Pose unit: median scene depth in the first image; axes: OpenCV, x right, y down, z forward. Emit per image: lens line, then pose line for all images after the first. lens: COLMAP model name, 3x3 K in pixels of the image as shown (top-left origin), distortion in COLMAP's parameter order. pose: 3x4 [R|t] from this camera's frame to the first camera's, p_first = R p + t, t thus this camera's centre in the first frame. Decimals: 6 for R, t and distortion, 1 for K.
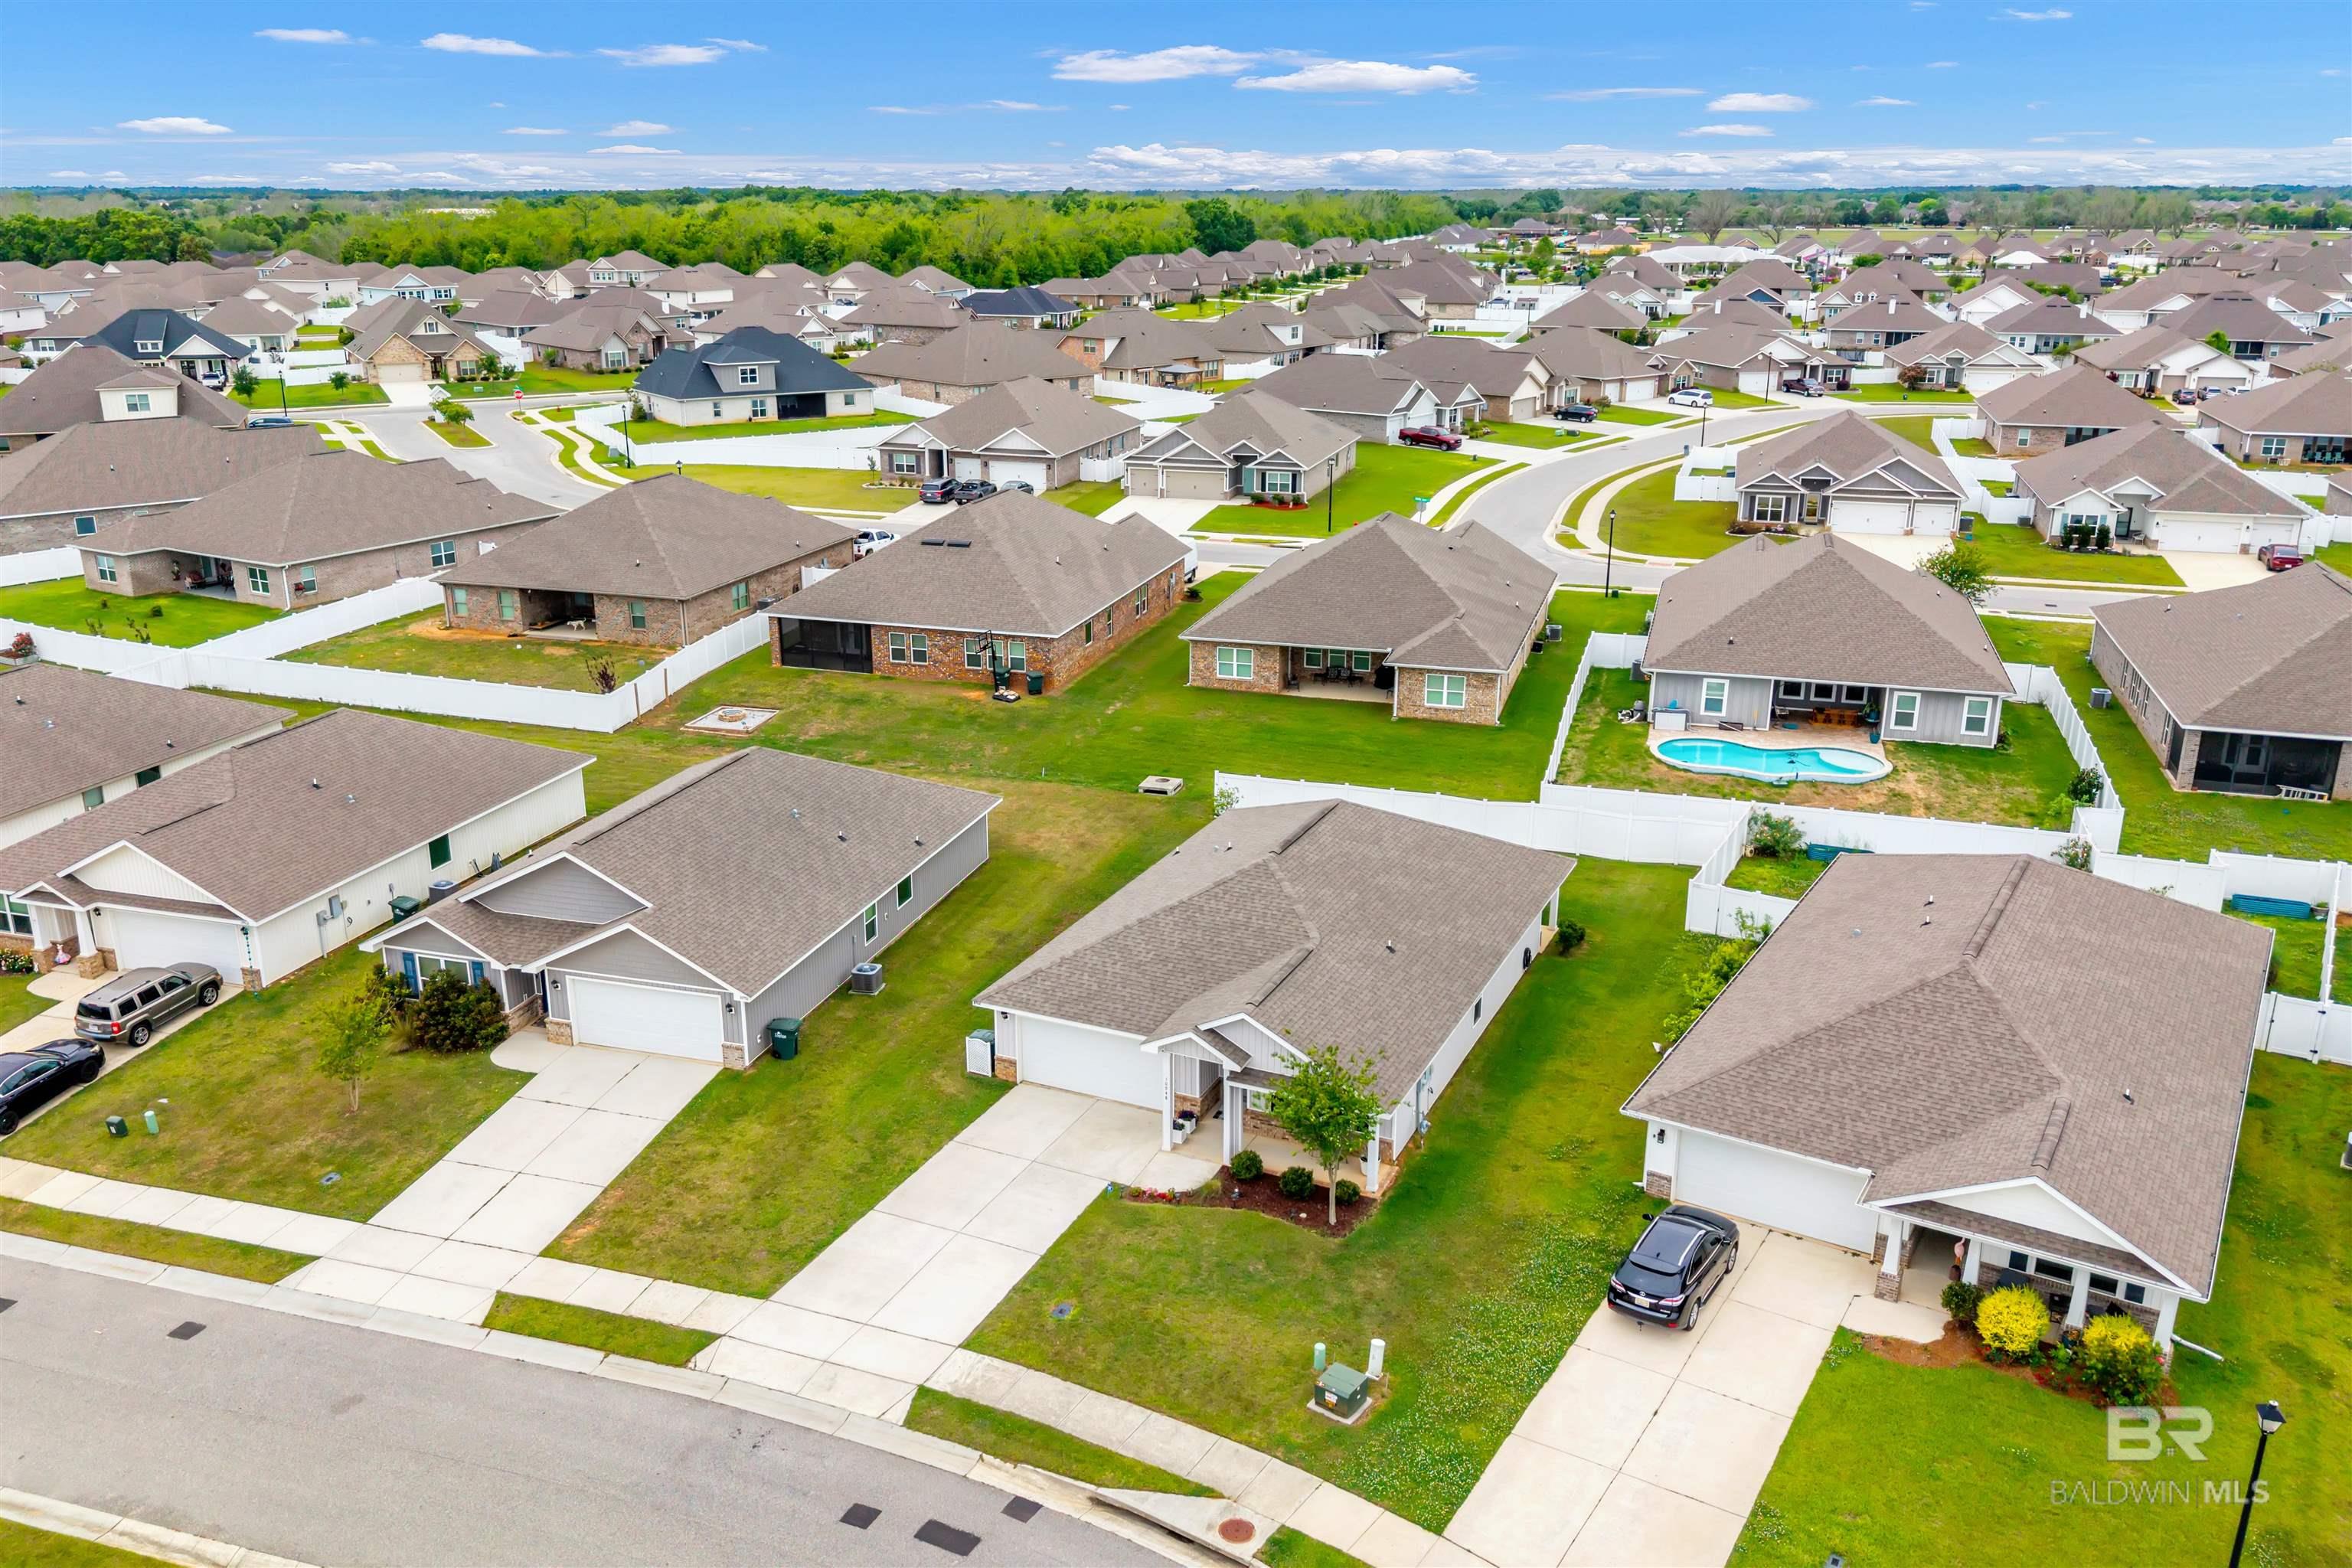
lens RADIAL K [[1881.7, 0, 1173.6], [0, 1881.7, 826.3], [0, 0, 1]] dist [0.034764, -0.051100]
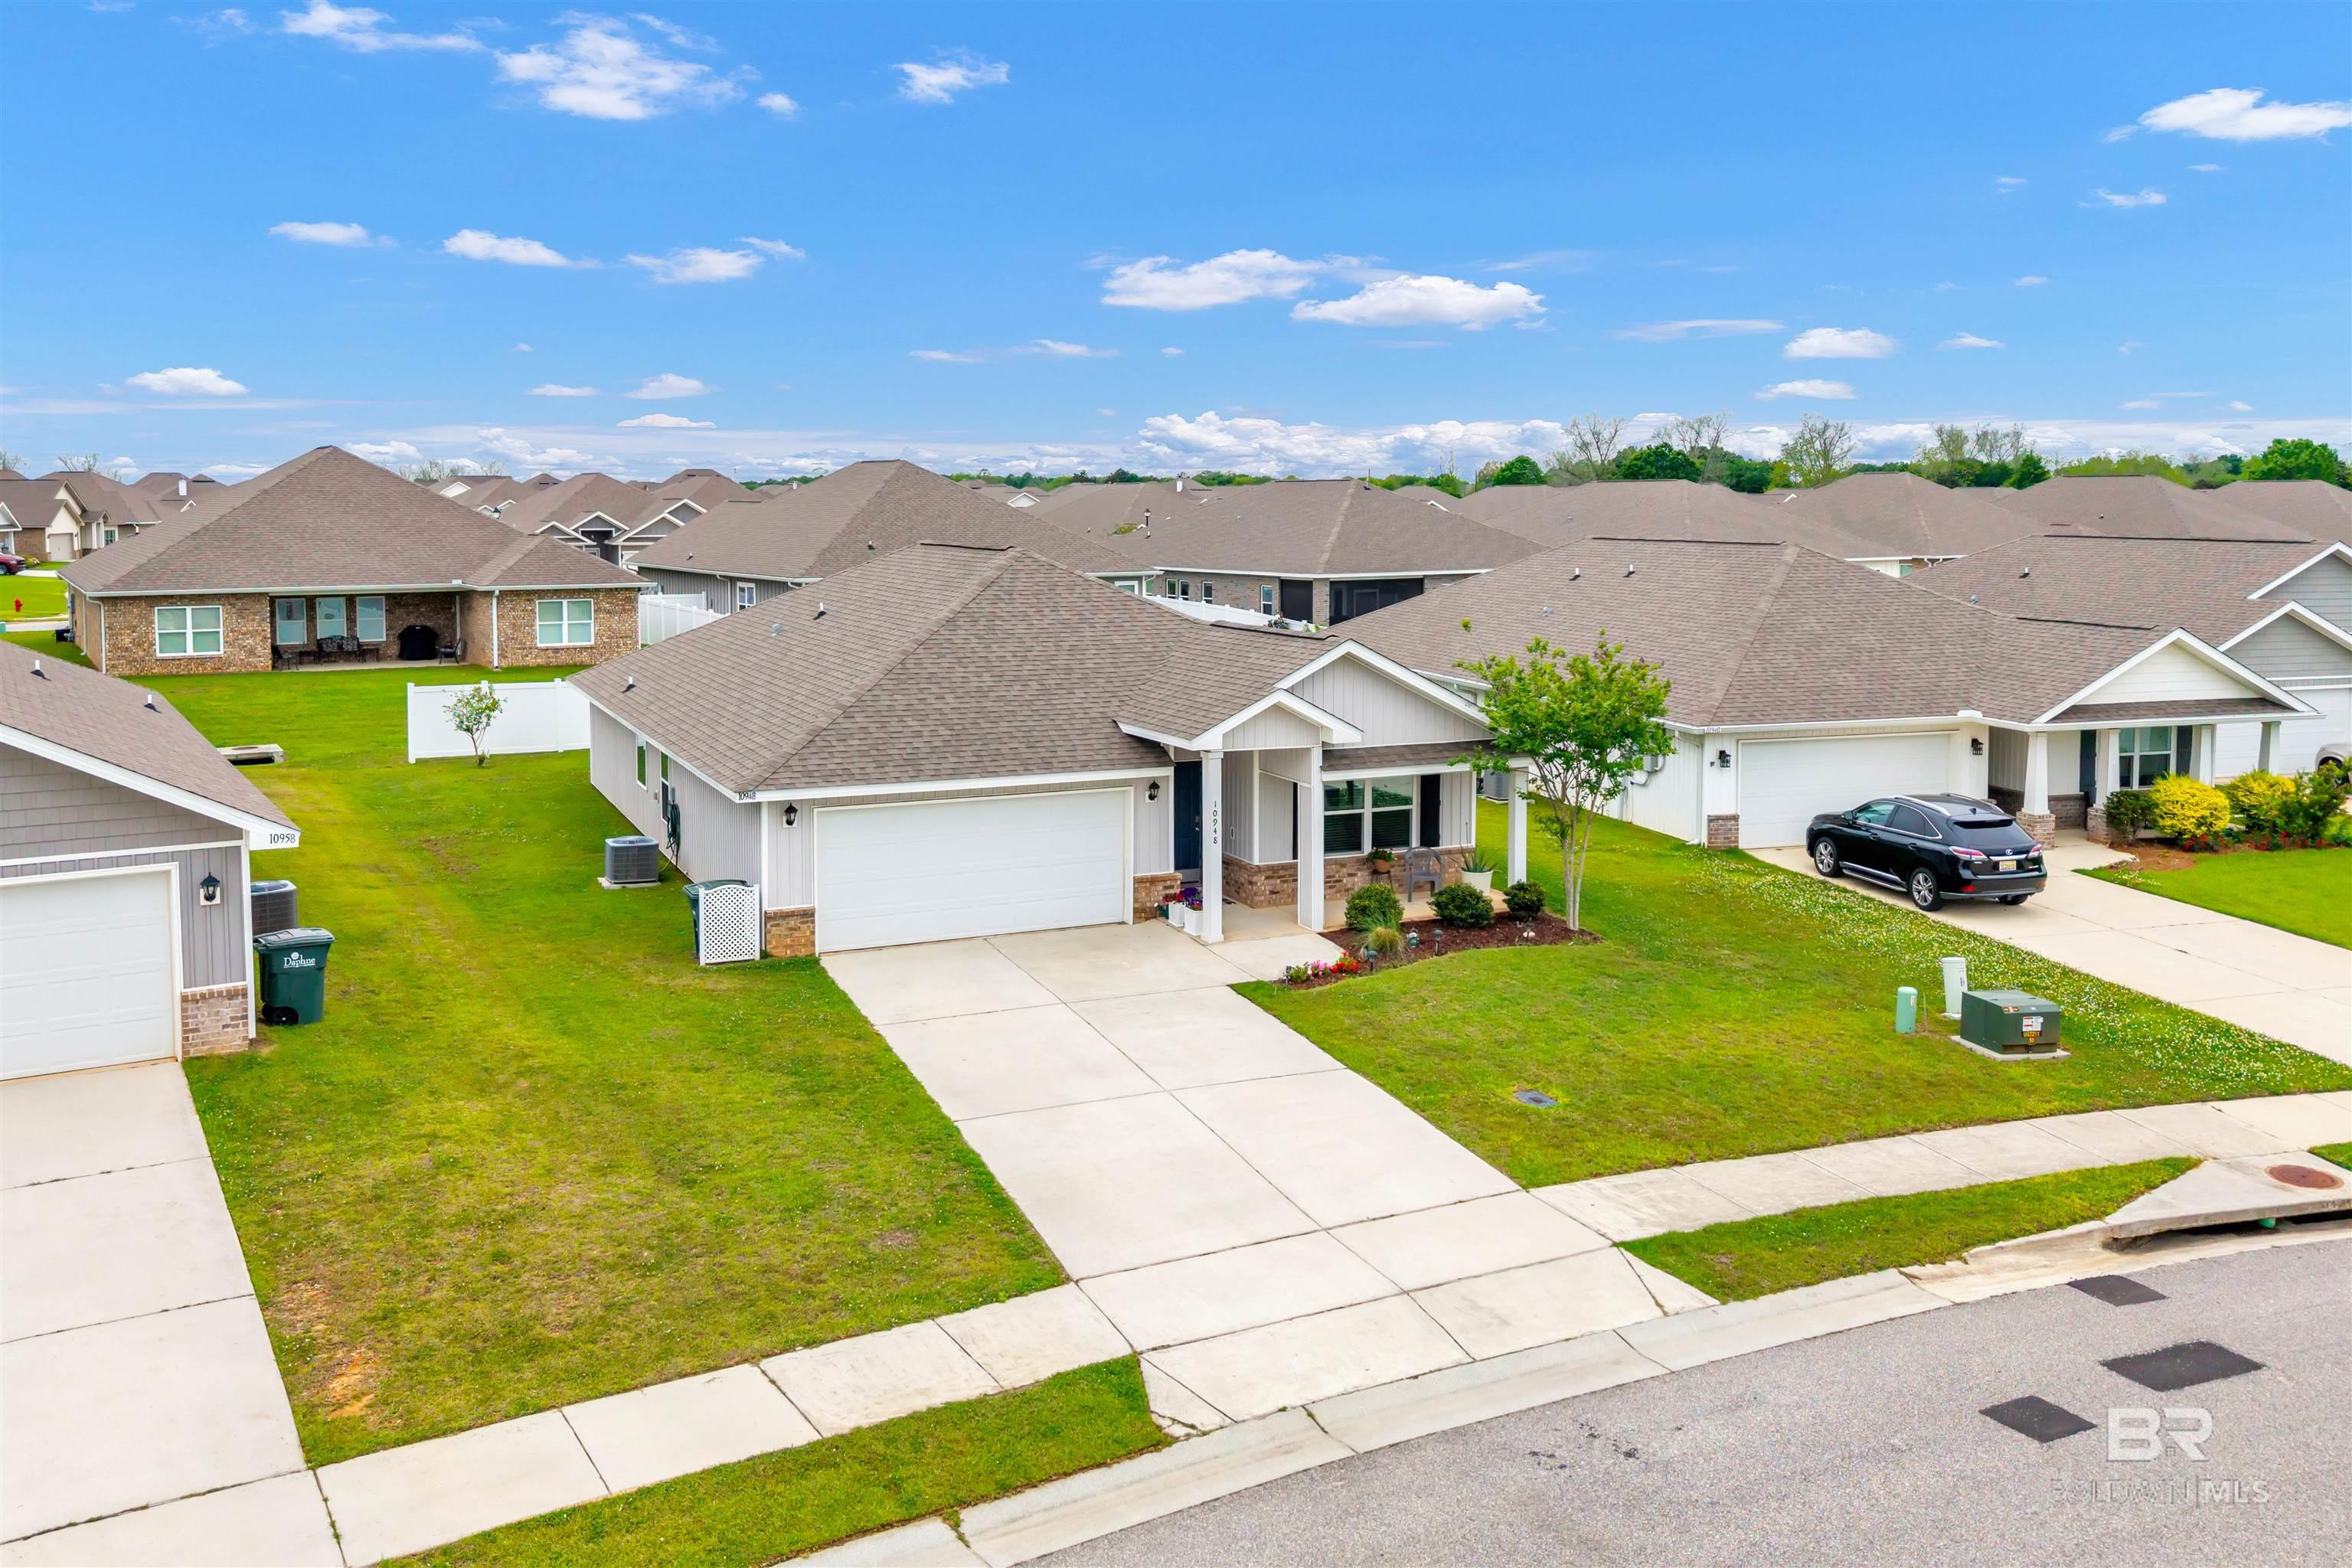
lens RADIAL K [[1881.7, 0, 1173.6], [0, 1881.7, 826.3], [0, 0, 1]] dist [0.034764, -0.051100]
pose [[0.645604, -0.123073, 0.753690, -0.449494], [0.247188, 0.967475, -0.053757, 0.173544], [-0.722560, 0.221008, 0.655028, 0.664047]]
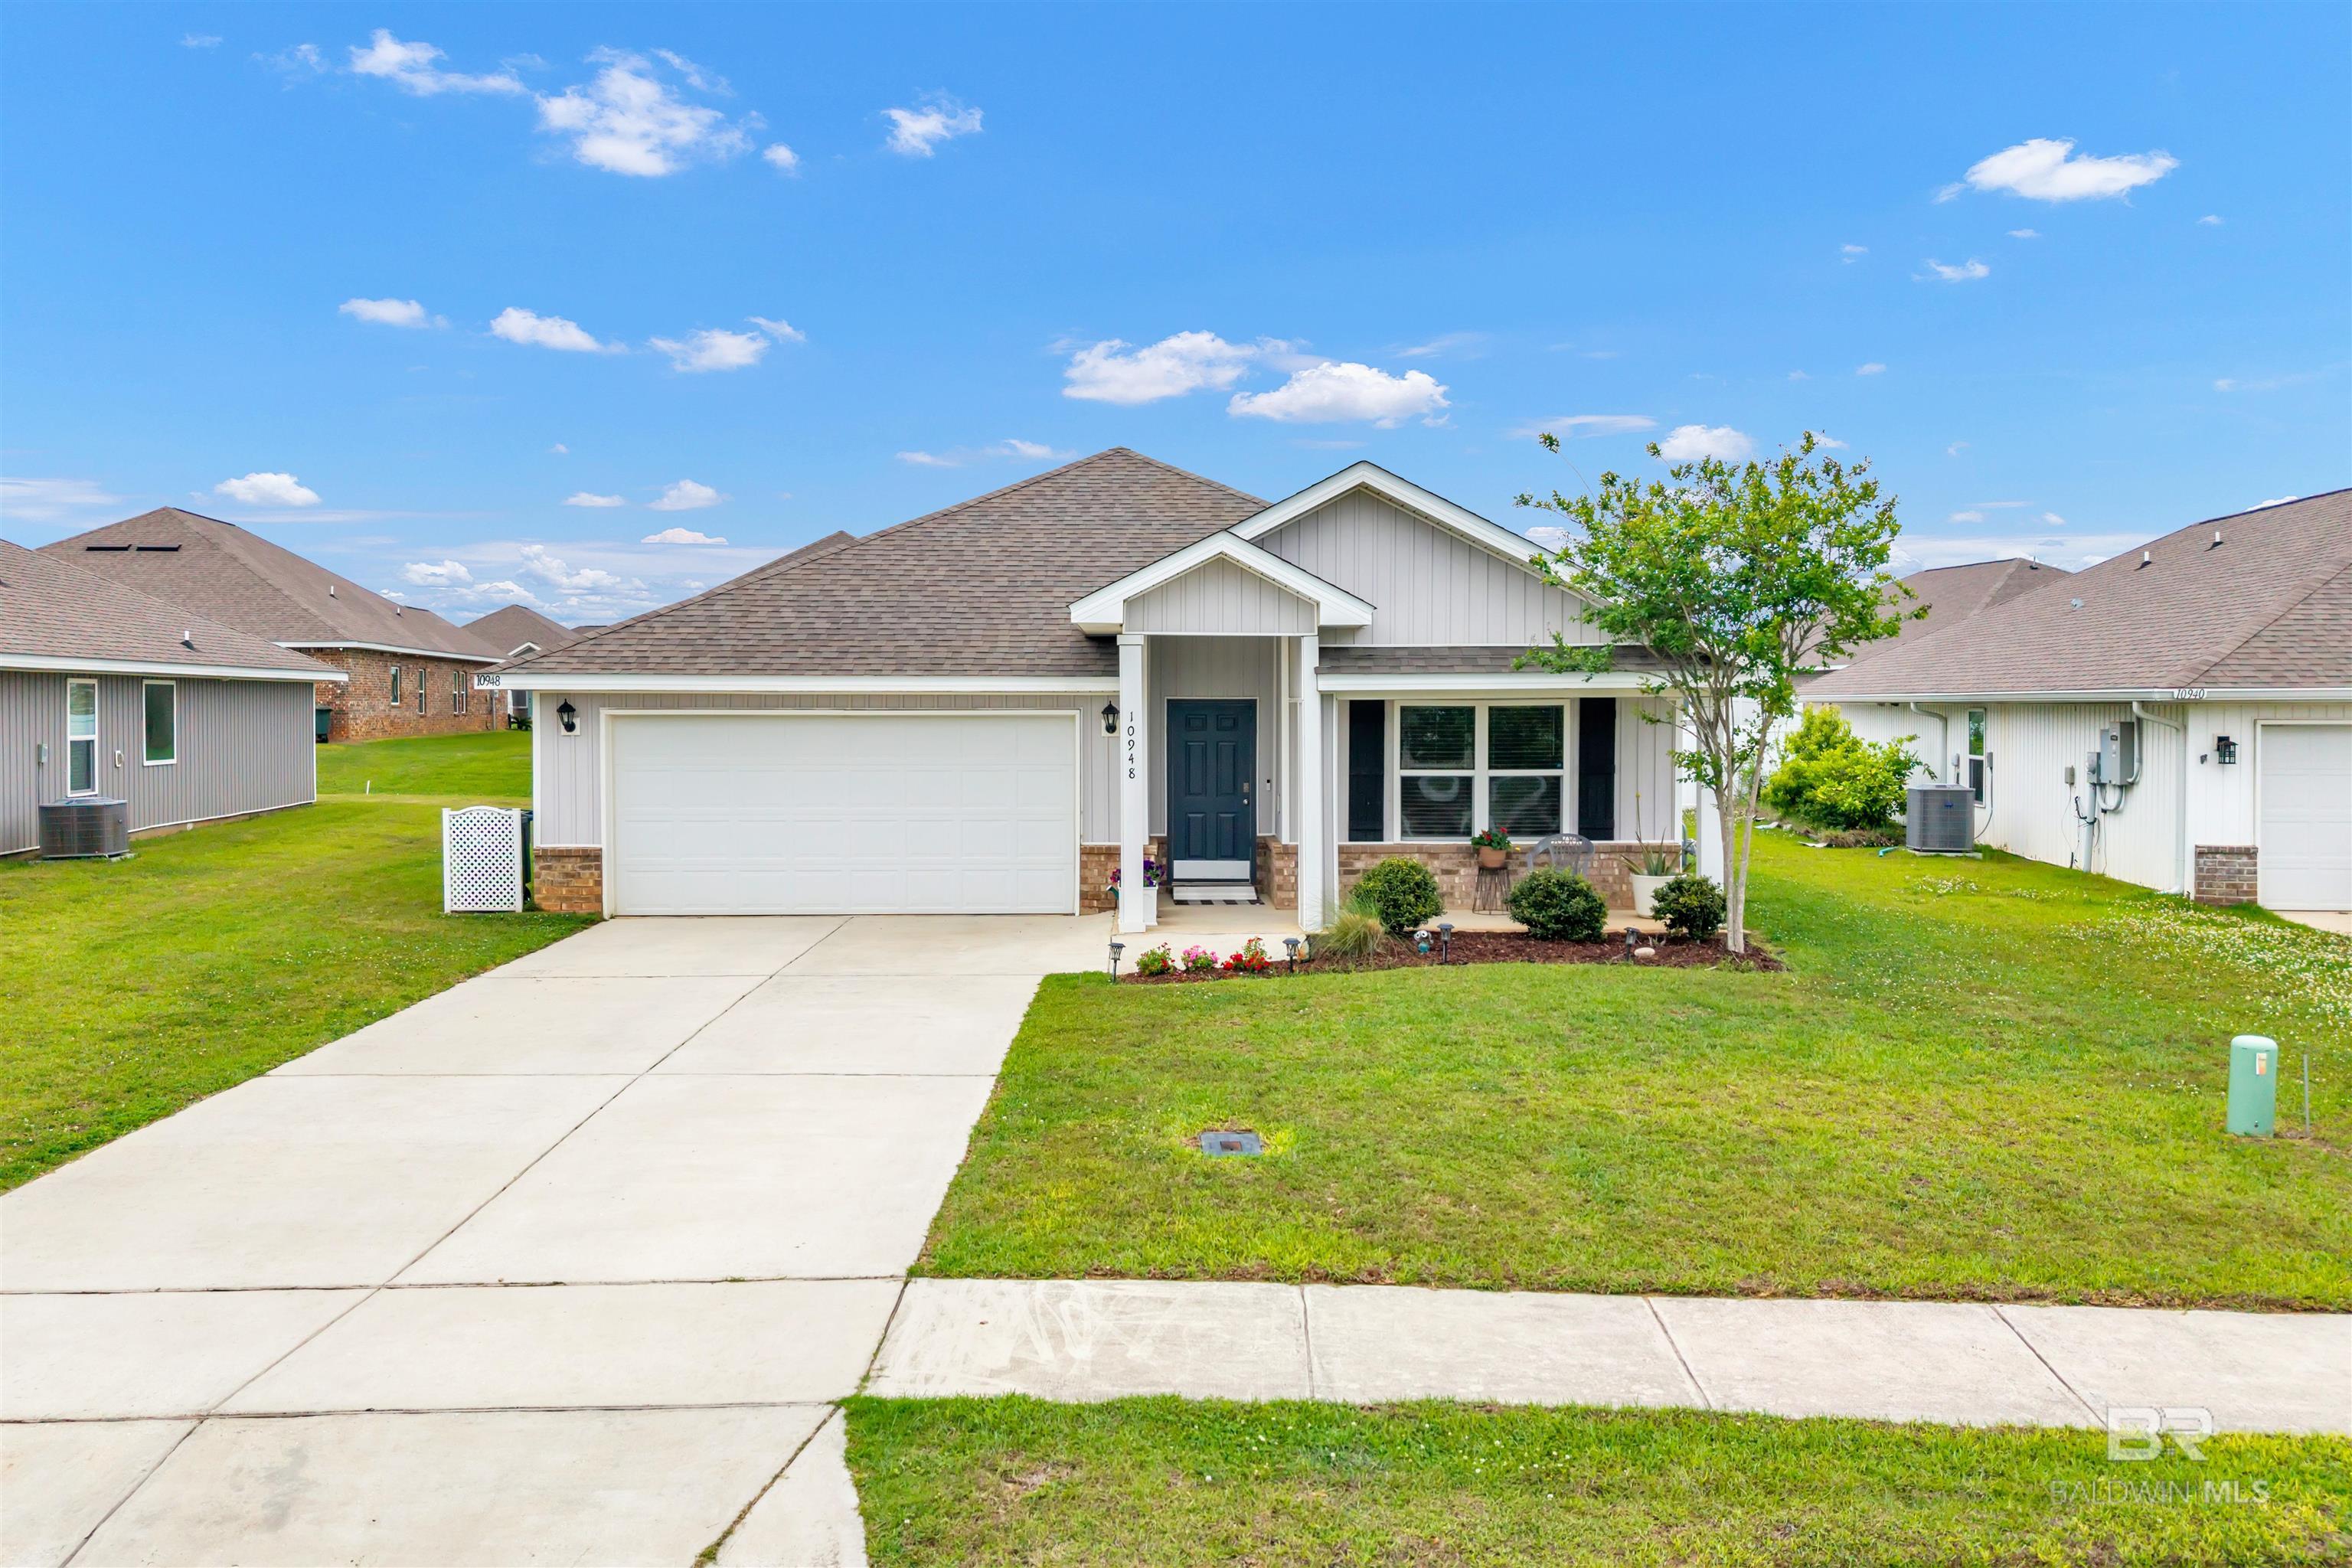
lens RADIAL K [[1881.7, 0, 1173.6], [0, 1881.7, 826.3], [0, 0, 1]] dist [0.034764, -0.051100]
pose [[0.902977, -0.018864, 0.429274, -0.157643], [0.135559, 0.960523, -0.242939, 0.252518], [-0.407745, 0.277561, 0.869888, 0.709252]]
